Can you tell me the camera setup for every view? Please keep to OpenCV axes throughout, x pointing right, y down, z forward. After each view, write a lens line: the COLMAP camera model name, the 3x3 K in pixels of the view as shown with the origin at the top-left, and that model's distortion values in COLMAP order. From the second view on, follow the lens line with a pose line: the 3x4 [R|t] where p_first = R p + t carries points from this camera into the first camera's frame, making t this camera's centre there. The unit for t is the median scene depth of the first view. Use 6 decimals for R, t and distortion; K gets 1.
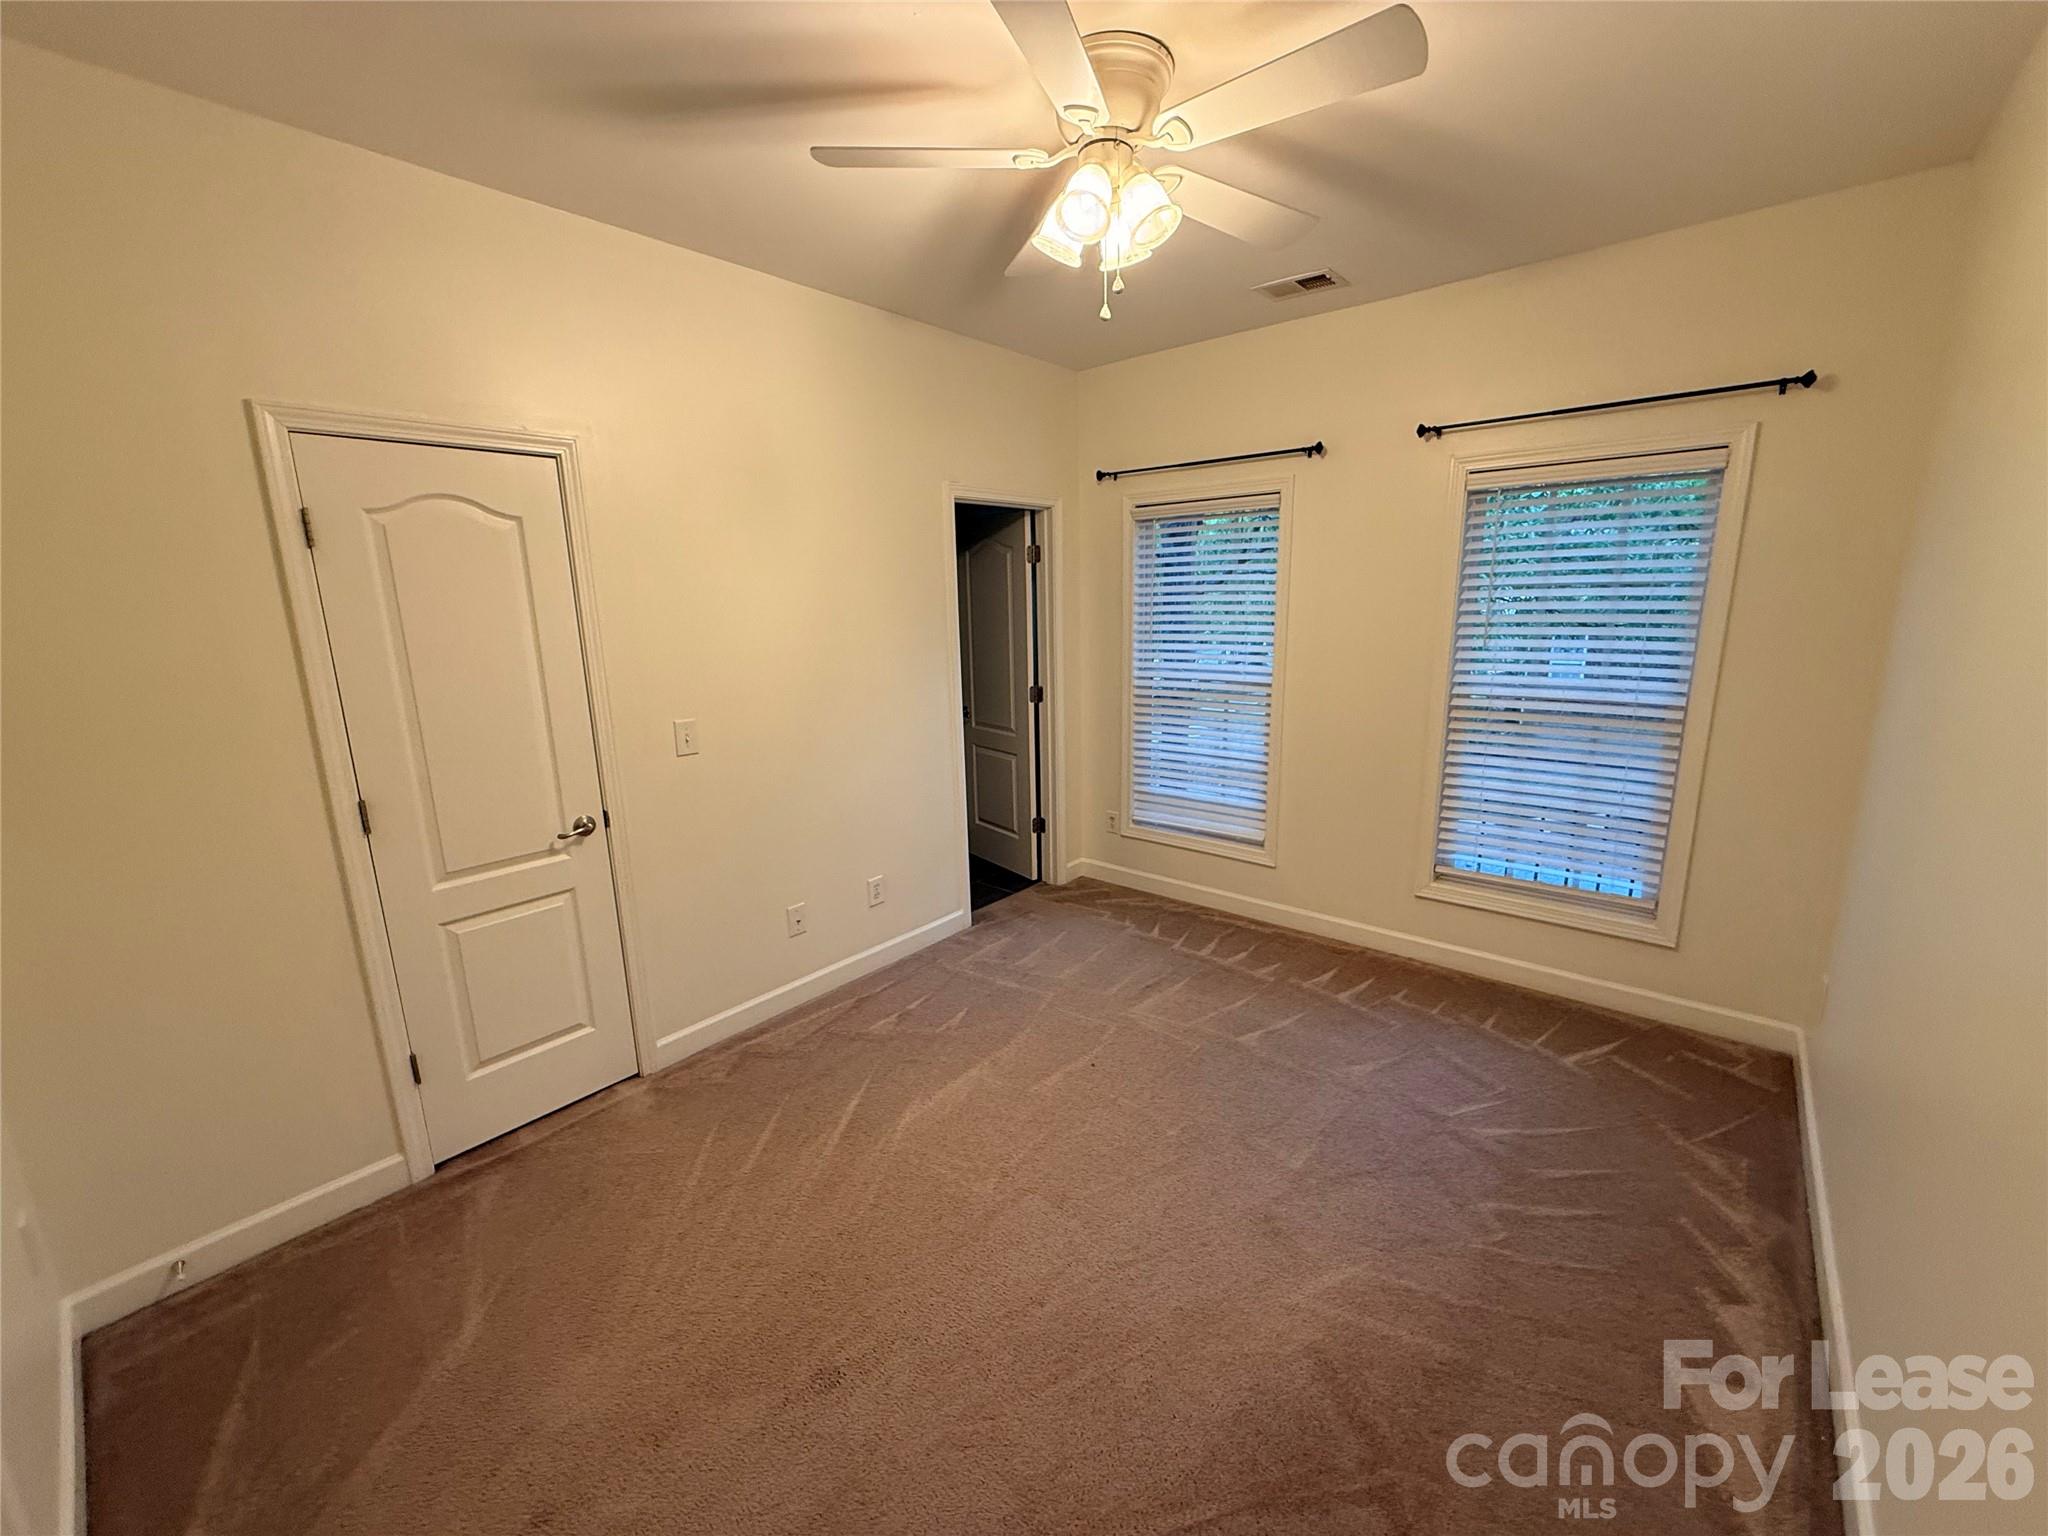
lens RADIAL K [[817.2, 0, 1024.1], [0, 817.2, 763.6], [0, 0, 1]] dist [-0.001905, 0.000789]
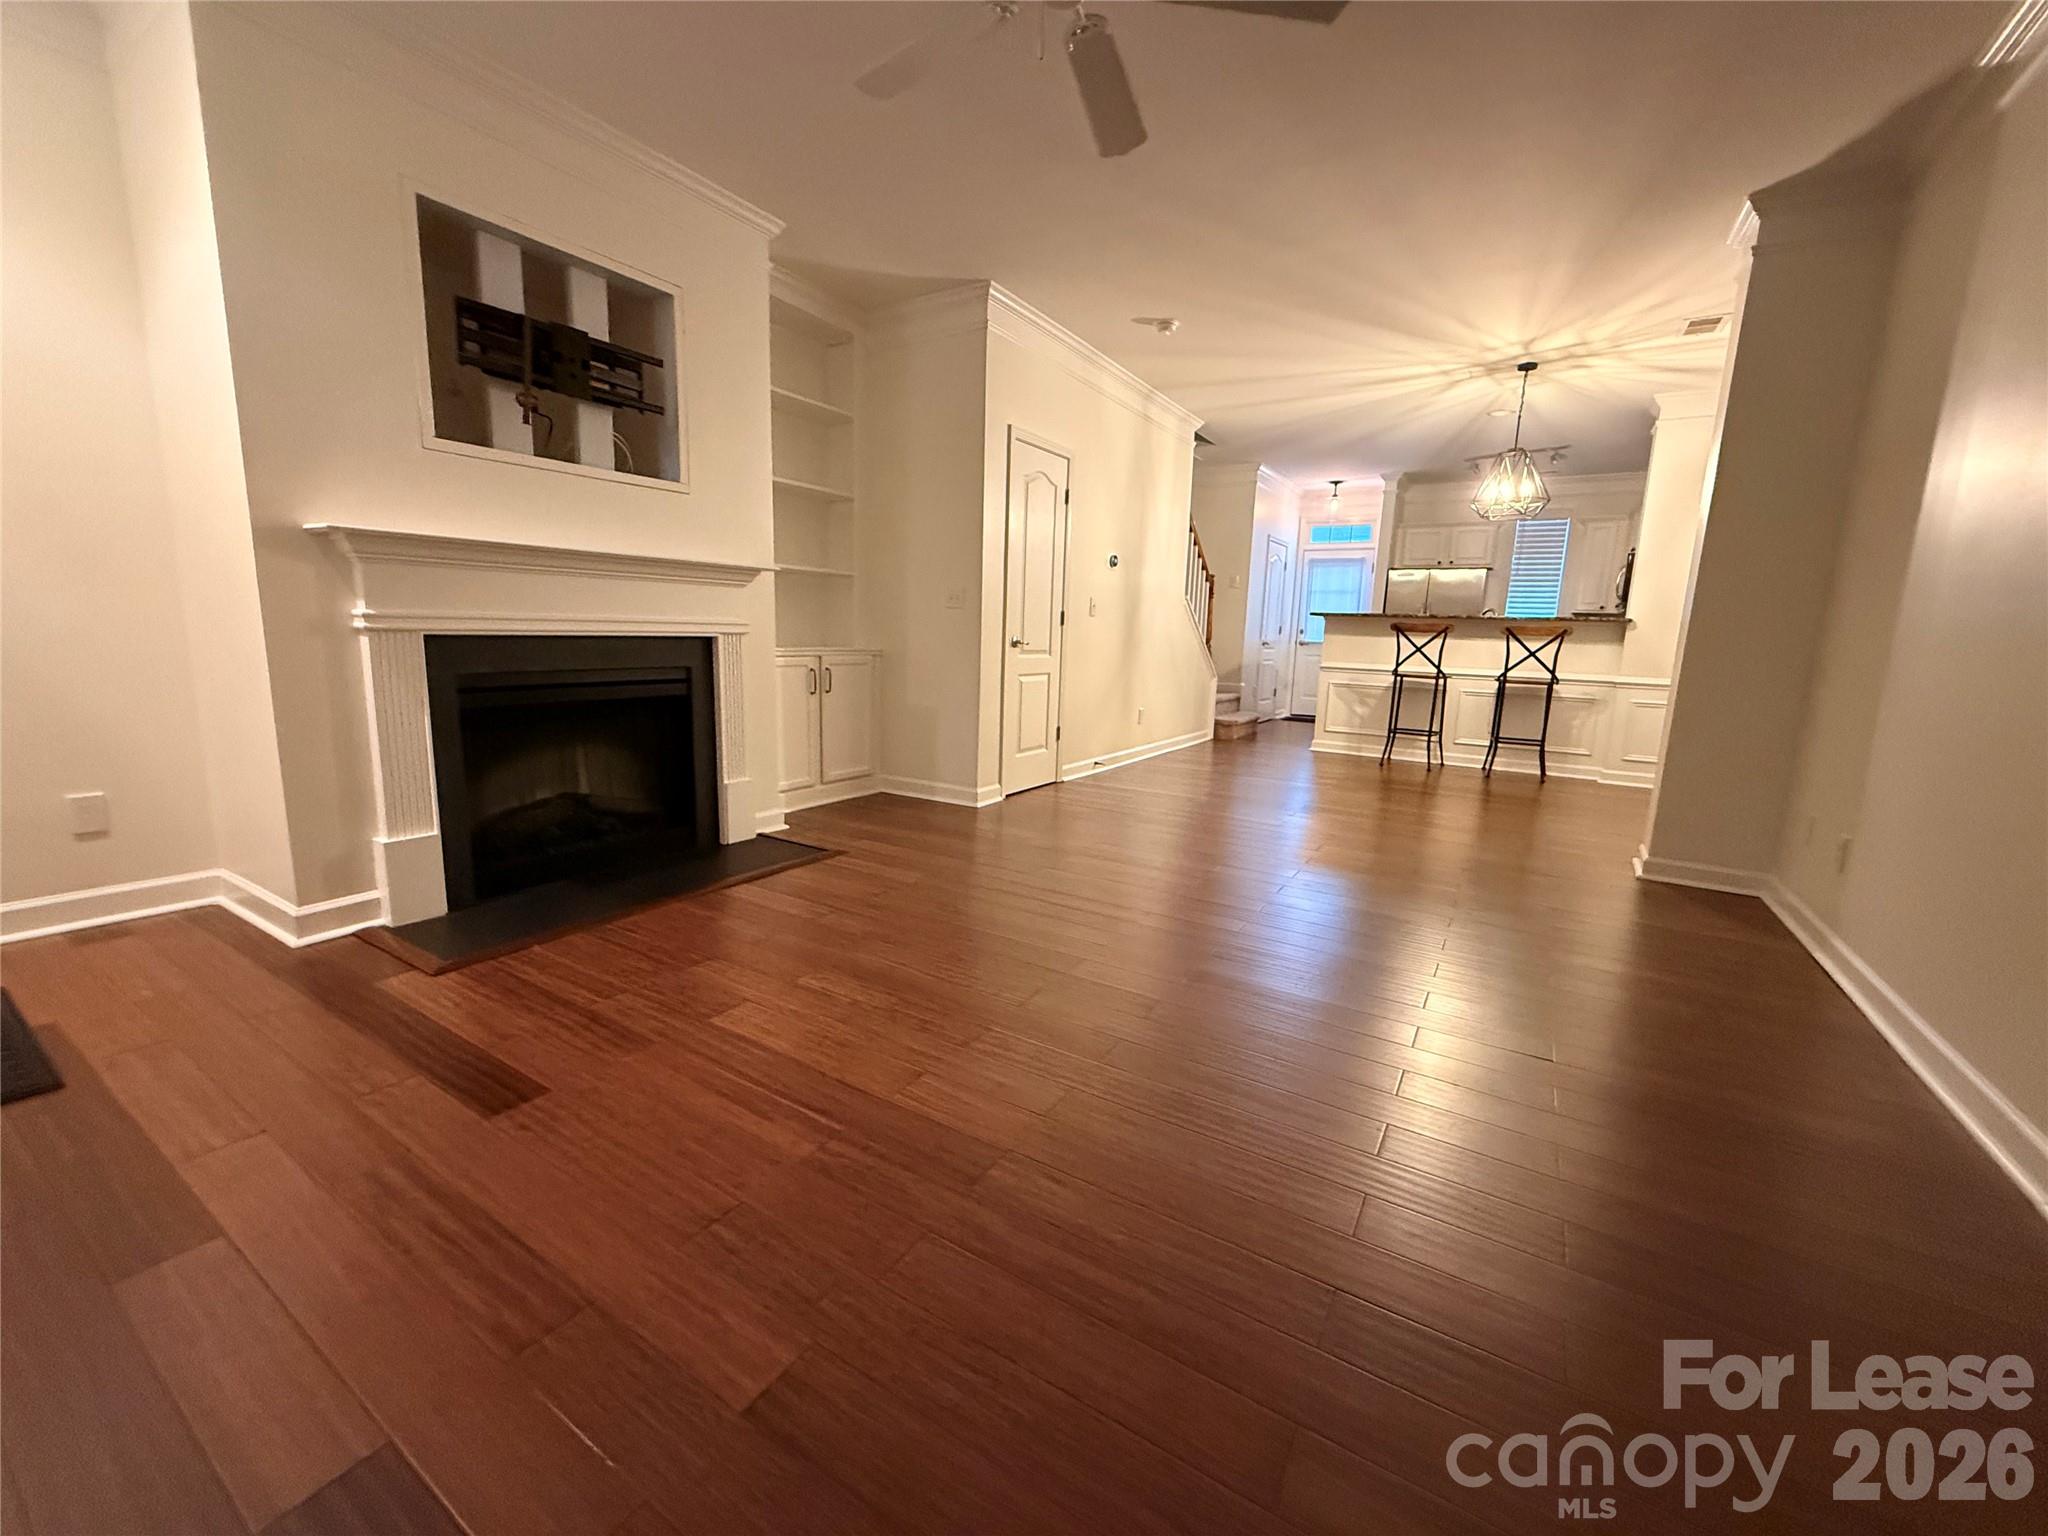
lens RADIAL K [[817.2, 0, 1016.3], [0, 817.2, 767.1], [0, 0, 1]] dist [-0.001905, 0.000789]
pose [[0.988946, 0.018548, 0.147108, -0.824633], [-0.011435, 0.998731, -0.049047, 0.430589], [-0.147831, 0.046823, 0.987904, -0.842534]]
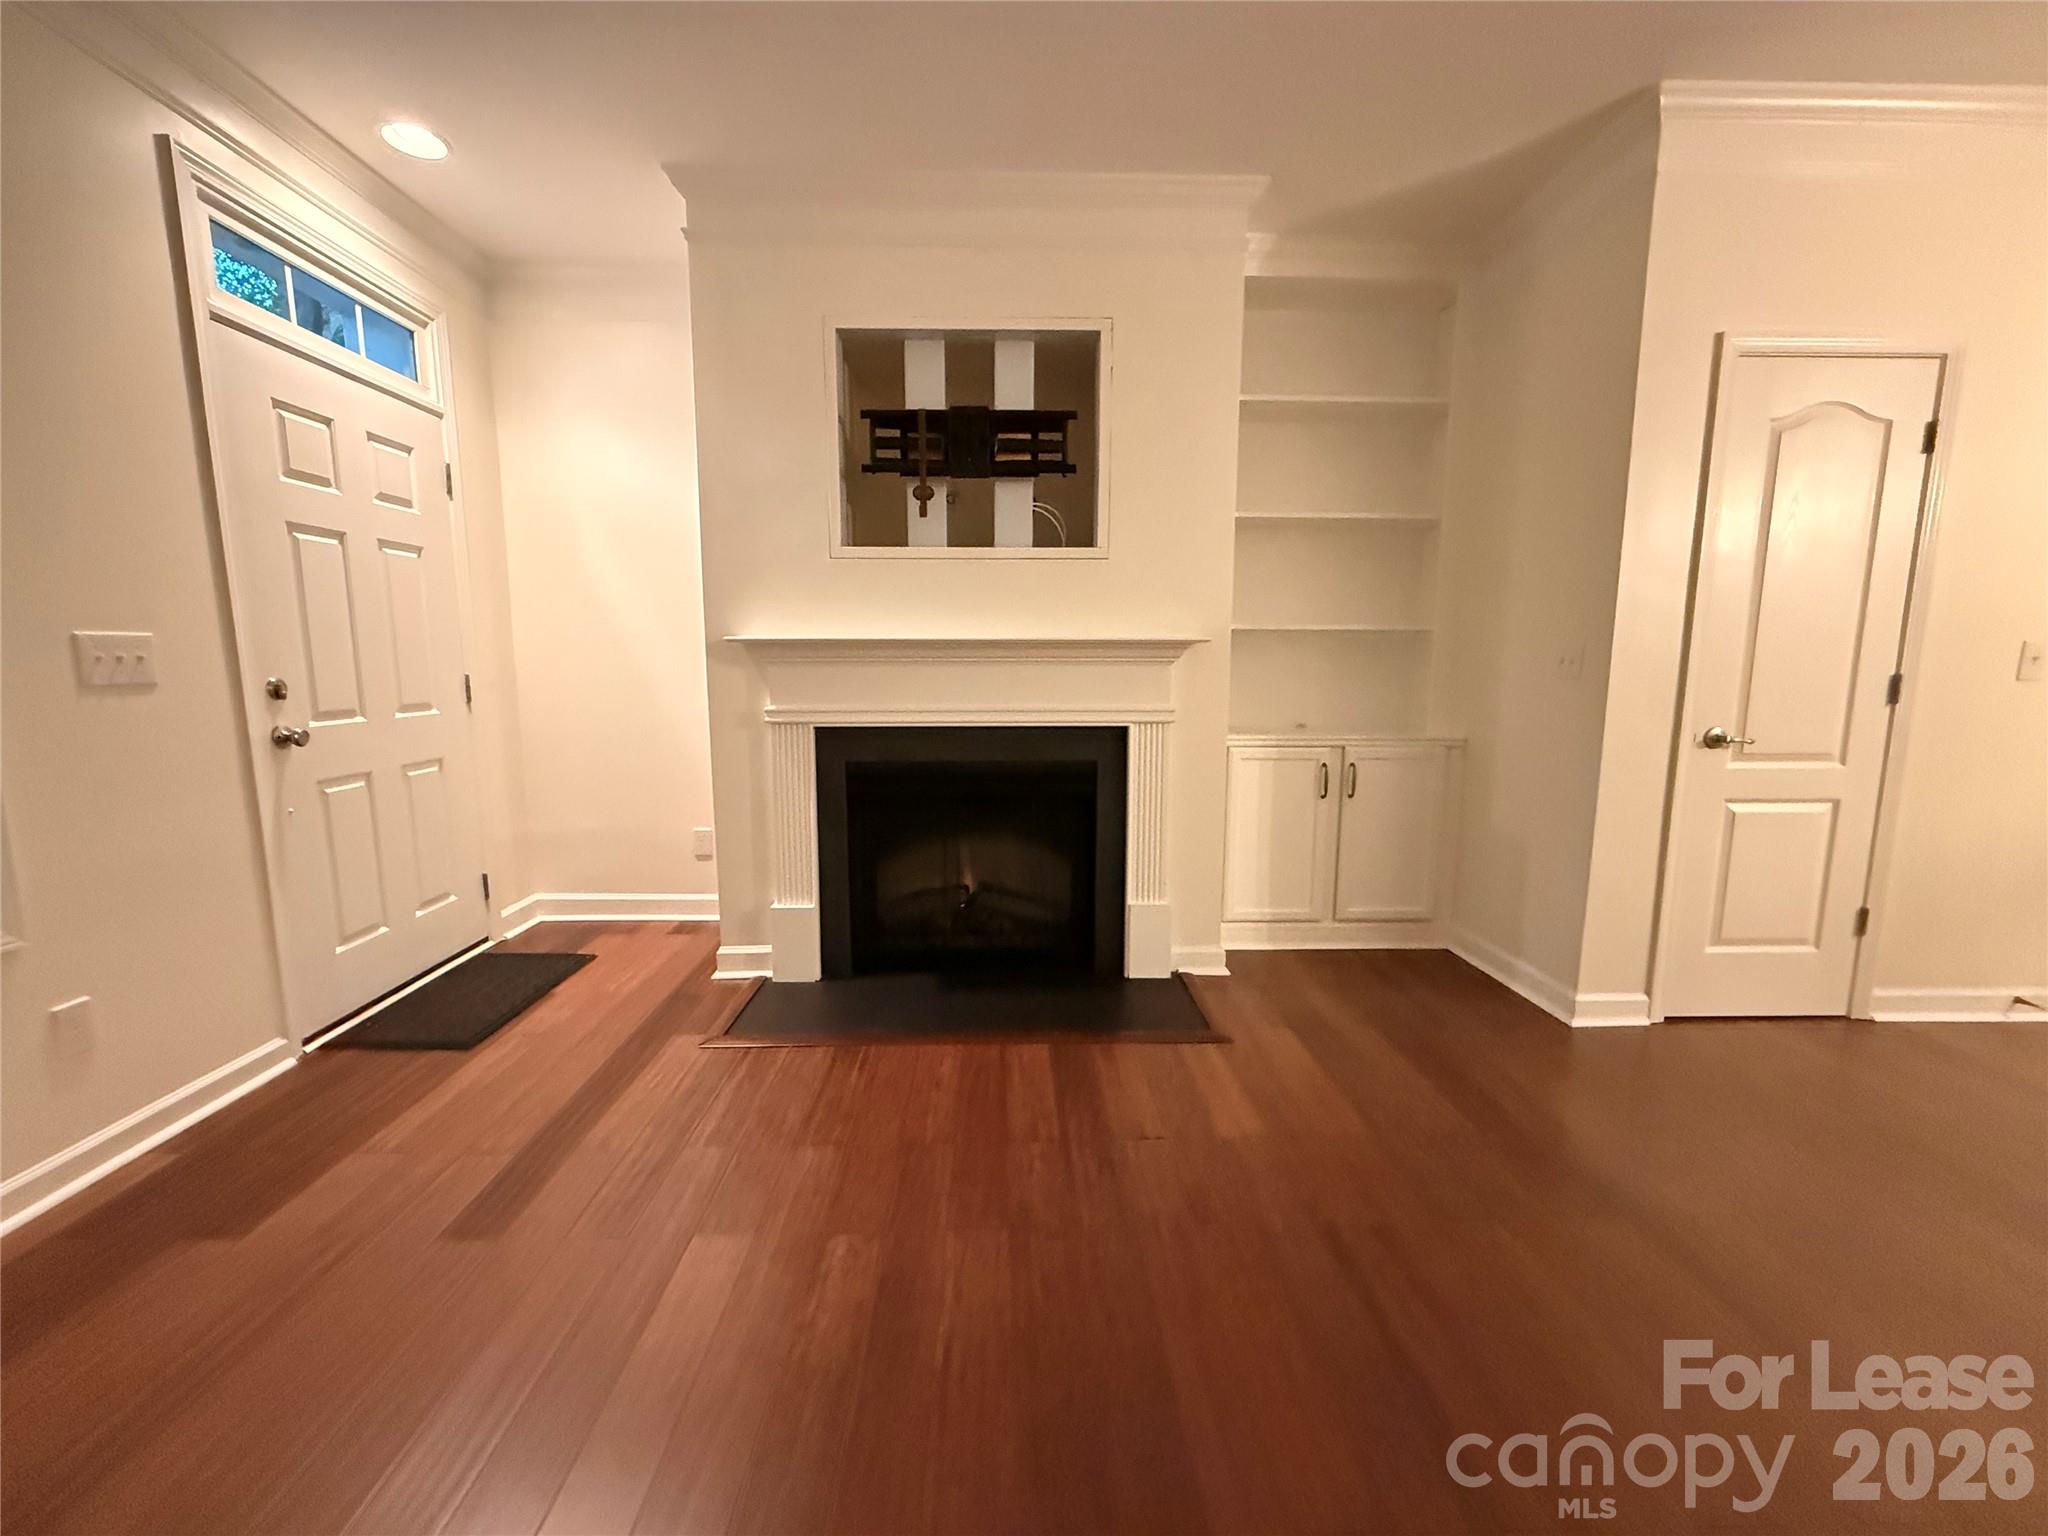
lens RADIAL K [[817.2, 0, 1014.0], [0, 817.2, 766.2], [0, 0, 1]] dist [-0.001905, 0.000789]
pose [[0.669854, 0.110494, -0.734225, -0.446670], [-0.170027, 0.985416, -0.006824, 0.260179], [0.722763, 0.129409, 0.678871, -0.353272]]
